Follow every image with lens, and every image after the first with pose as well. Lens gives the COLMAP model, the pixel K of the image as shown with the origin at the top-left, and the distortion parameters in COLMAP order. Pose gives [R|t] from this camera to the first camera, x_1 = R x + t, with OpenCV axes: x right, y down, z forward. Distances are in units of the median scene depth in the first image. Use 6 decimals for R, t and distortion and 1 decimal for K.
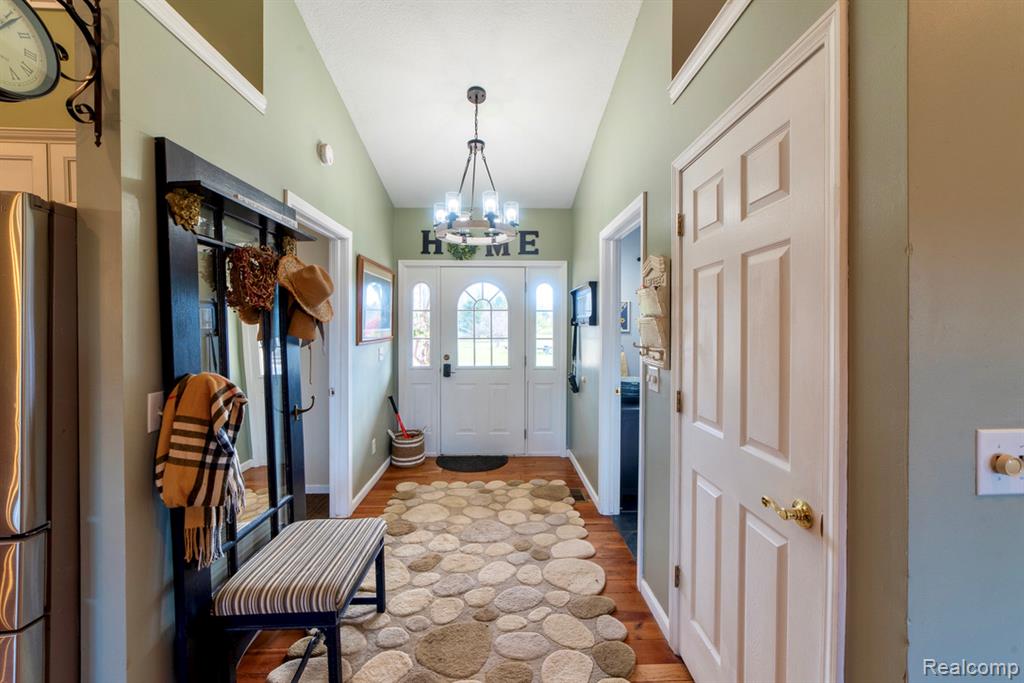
lens RADIAL K [[402.4, 0, 517.1], [0, 402.4, 331.7], [0, 0, 1]] dist [-0.010019, 0.001238]
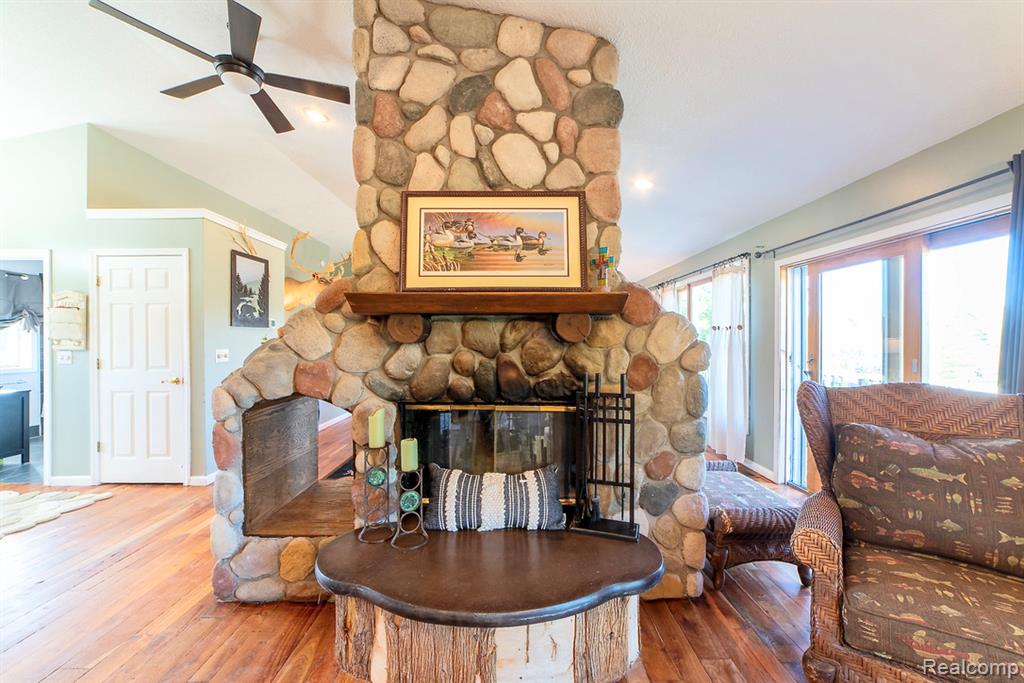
lens RADIAL K [[402.4, 0, 517.5], [0, 402.4, 339.8], [0, 0, 1]] dist [-0.010019, 0.001238]
pose [[0.019204, -0.002454, 0.999813, -2.281966], [0.015675, 0.999875, 0.002154, 0.103537], [-0.999693, 0.015631, 0.019240, -1.738396]]
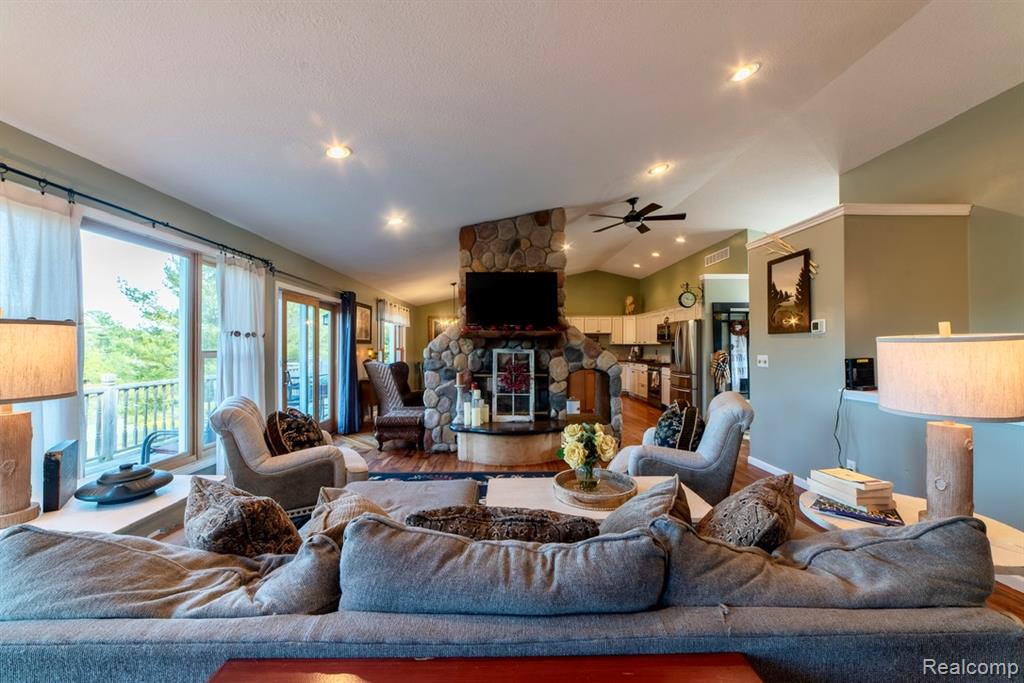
lens RADIAL K [[402.4, 0, 510.7], [0, 402.4, 344.0], [0, 0, 1]] dist [-0.010019, 0.001238]
pose [[-0.023208, -0.004919, -0.999719, 4.306473], [-0.011062, 0.999928, -0.004663, 0.088792], [0.999669, 0.010951, -0.023261, -1.502754]]
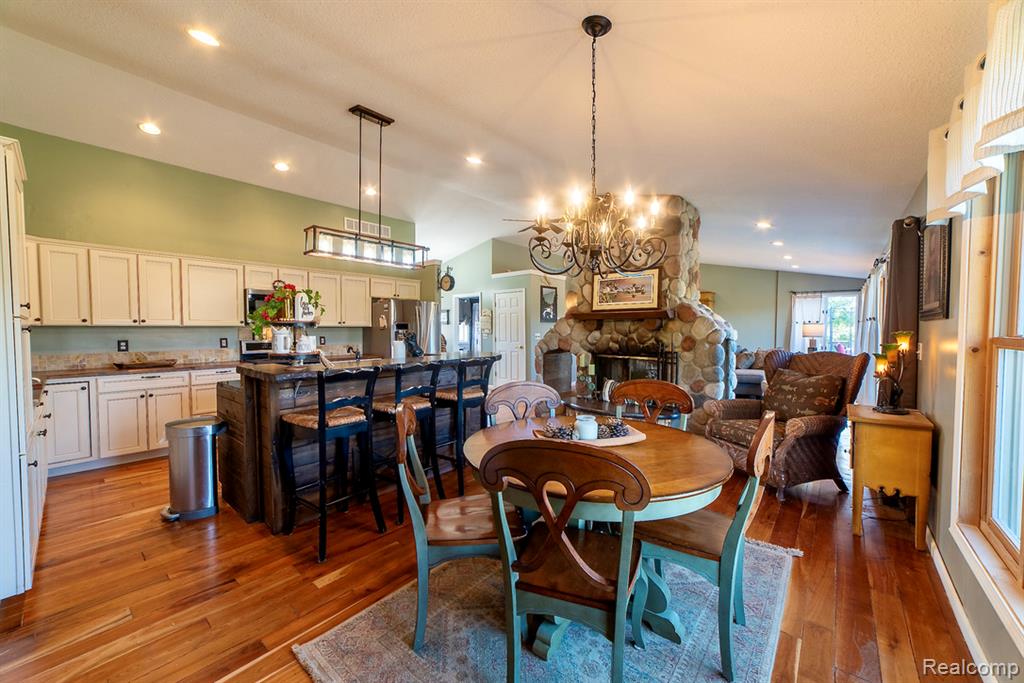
lens RADIAL K [[402.4, 0, 514.7], [0, 402.4, 343.2], [0, 0, 1]] dist [-0.010019, 0.001238]
pose [[0.652648, -0.027057, 0.757178, -4.500124], [0.011127, 0.999597, 0.026128, 0.131225], [-0.757580, -0.008628, 0.652685, -3.437207]]
